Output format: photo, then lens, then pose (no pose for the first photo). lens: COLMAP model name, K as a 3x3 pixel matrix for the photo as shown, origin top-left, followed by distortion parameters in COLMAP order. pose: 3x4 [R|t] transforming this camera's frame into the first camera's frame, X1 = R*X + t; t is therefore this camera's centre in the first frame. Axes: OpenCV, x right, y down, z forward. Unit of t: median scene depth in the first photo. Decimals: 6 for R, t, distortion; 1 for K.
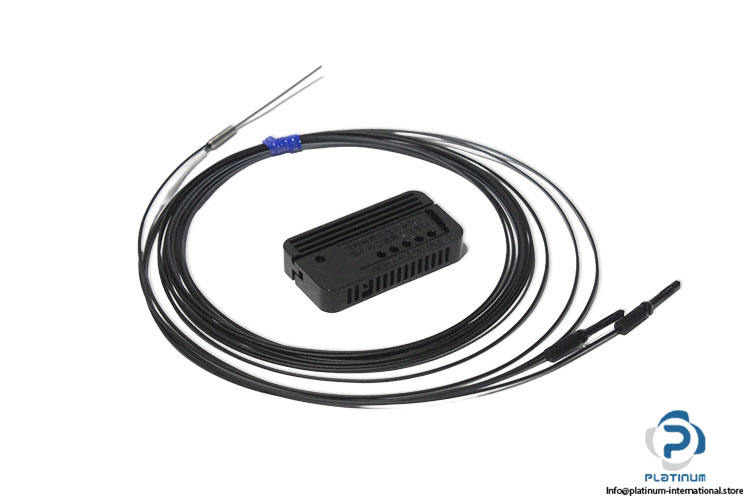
lens RADIAL K [[1715.1, 0, 375.0], [0, 1715.1, 250.0], [0, 0, 1]] dist [0.011894, 0.001126]
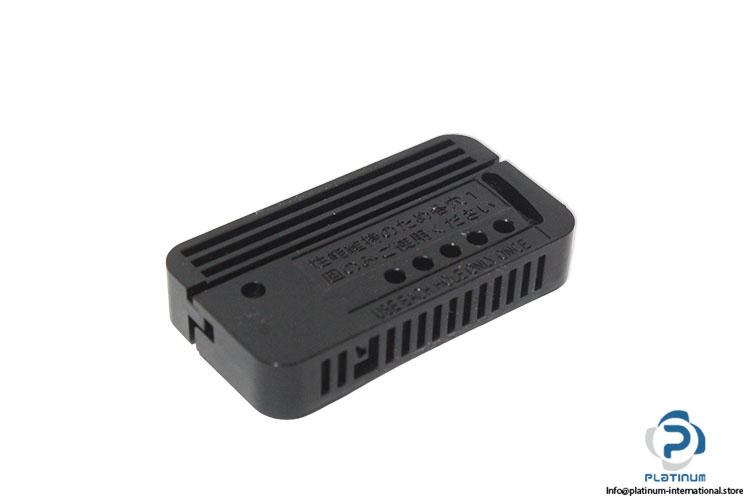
lens RADIAL K [[1568.1, 0, 375.0], [0, 1568.1, 250.0], [0, 0, 1]] dist [-0.014156, -0.030654]
pose [[0.996668, -0.022629, 0.078370, -0.032032], [0.023485, 0.999674, -0.010025, -0.000147], [-0.078117, 0.011833, 0.996874, 0.604085]]
